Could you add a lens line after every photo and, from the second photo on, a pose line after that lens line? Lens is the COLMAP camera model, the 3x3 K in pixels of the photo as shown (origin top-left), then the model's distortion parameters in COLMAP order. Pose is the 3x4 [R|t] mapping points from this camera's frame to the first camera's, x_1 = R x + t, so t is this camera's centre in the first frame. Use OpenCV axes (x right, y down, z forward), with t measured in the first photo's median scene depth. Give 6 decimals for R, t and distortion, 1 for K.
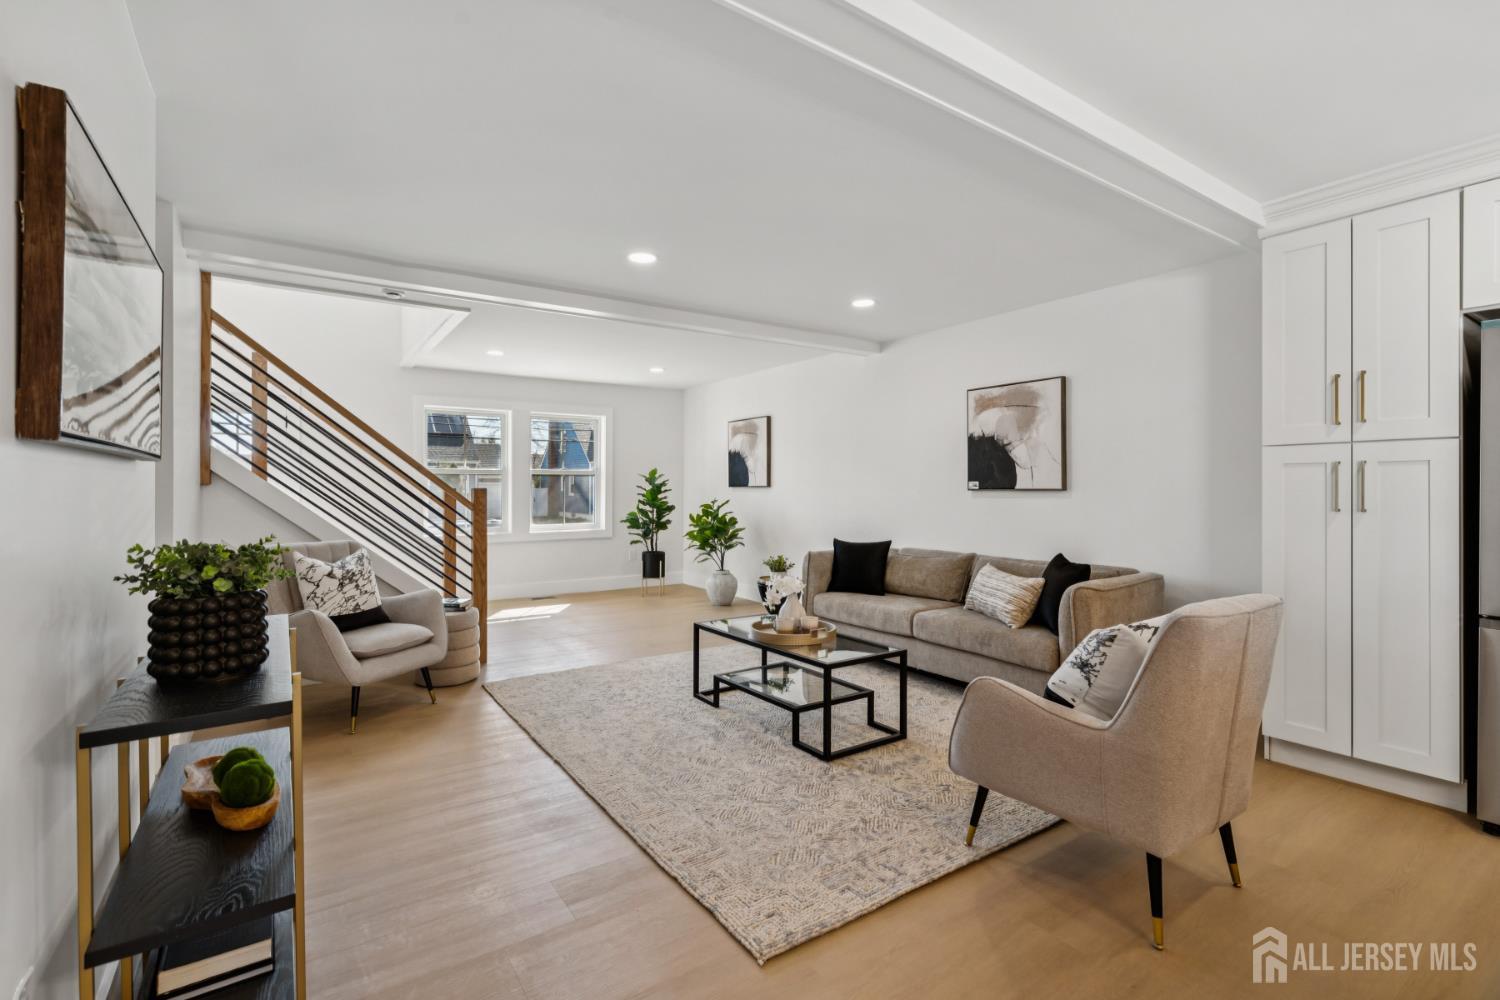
lens RADIAL K [[694.7, 0, 756.1], [0, 694.7, 487.1], [0, 0, 1]] dist [0.000794, 0.000328]
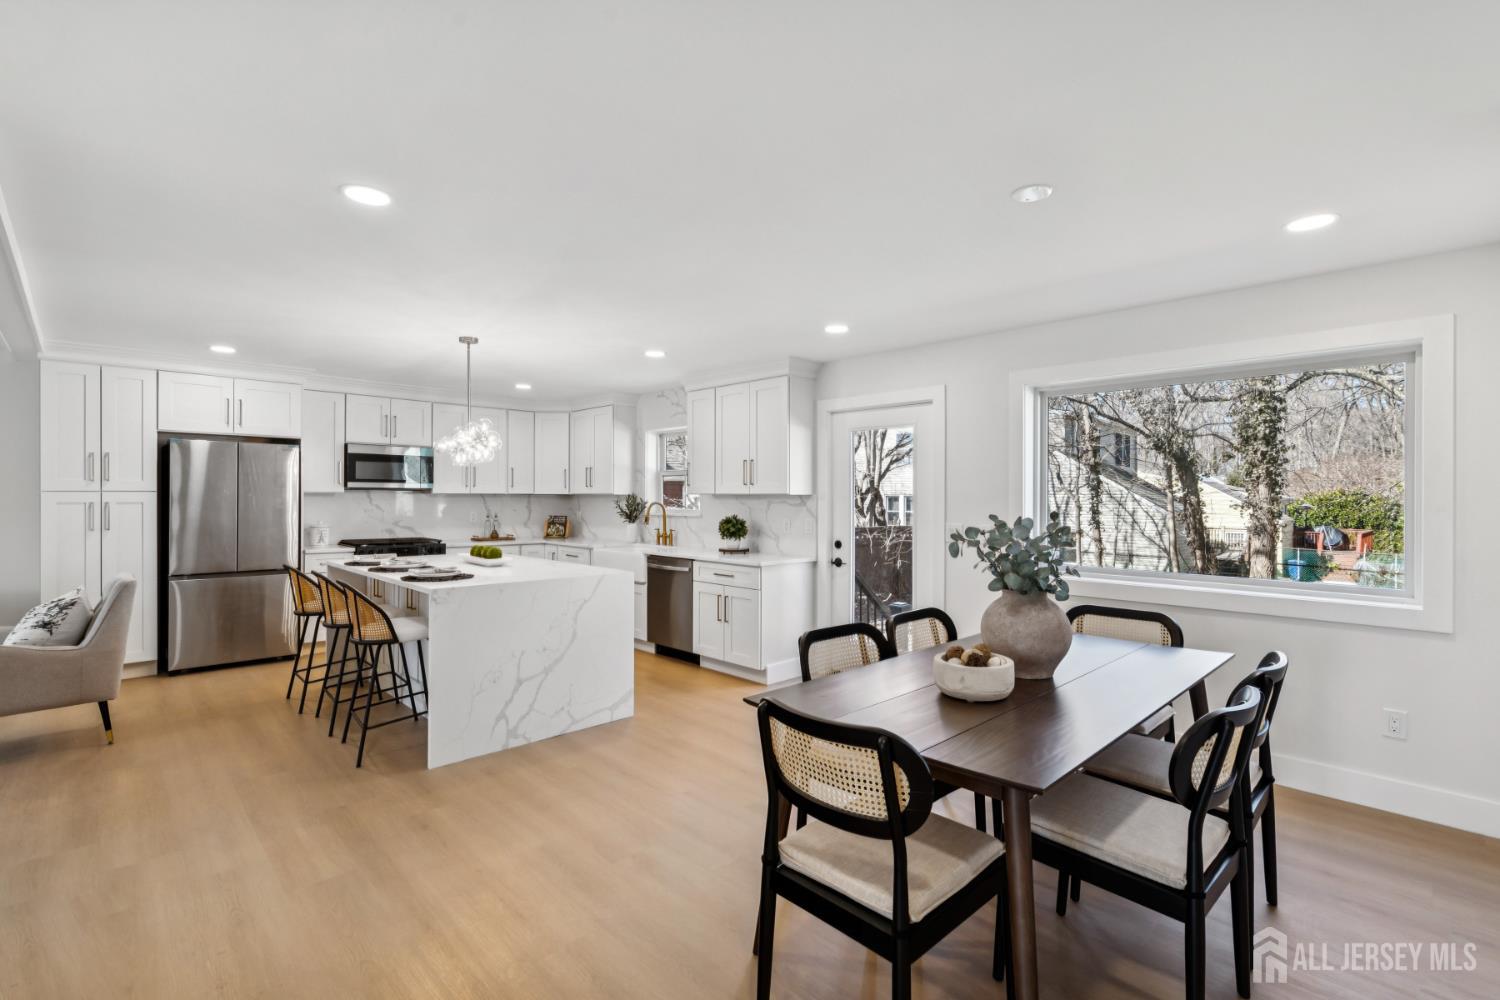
lens RADIAL K [[675.1, 0, 750.0], [0, 675.1, 500.0], [0, 0, 1]] dist [0.001727, 0.001077]
pose [[-0.165769, -0.006100, 0.986146, -0.439099], [-0.002419, 0.999980, 0.005779, -0.021952], [-0.986162, -0.001428, -0.165780, -0.138786]]
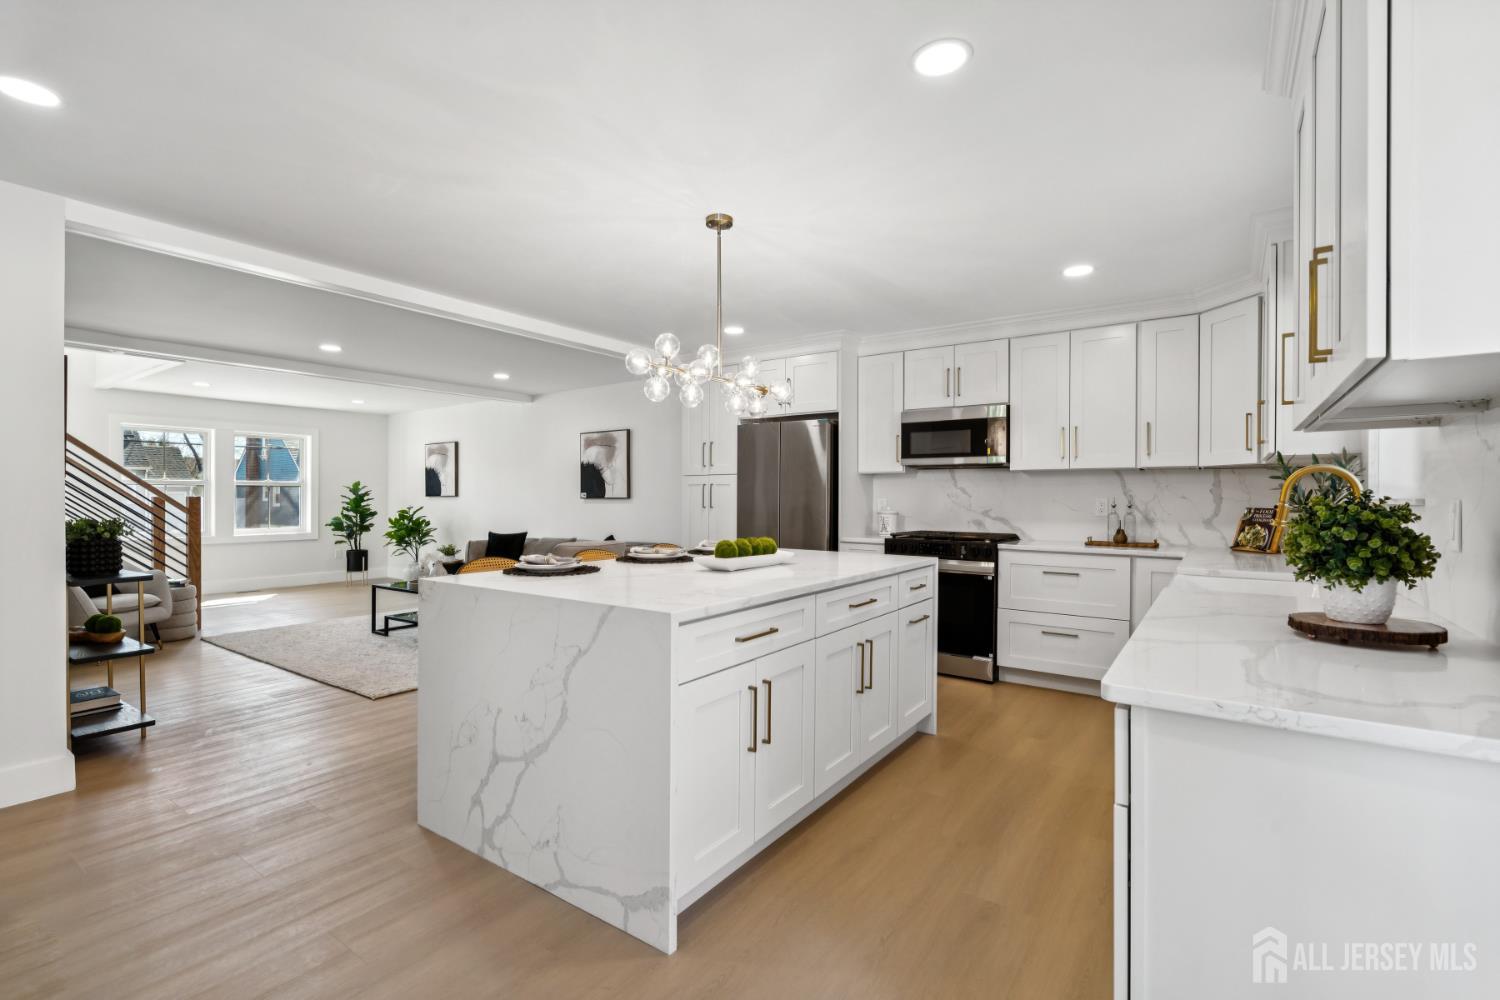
lens RADIAL K [[675.1, 0, 750.0], [0, 675.1, 500.0], [0, 0, 1]] dist [0.001727, 0.001077]
pose [[0.939130, -0.000799, 0.343561, 0.101383], [-0.000507, 0.999993, 0.003712, 0.001630], [-0.343561, -0.003660, 0.939123, -0.379997]]
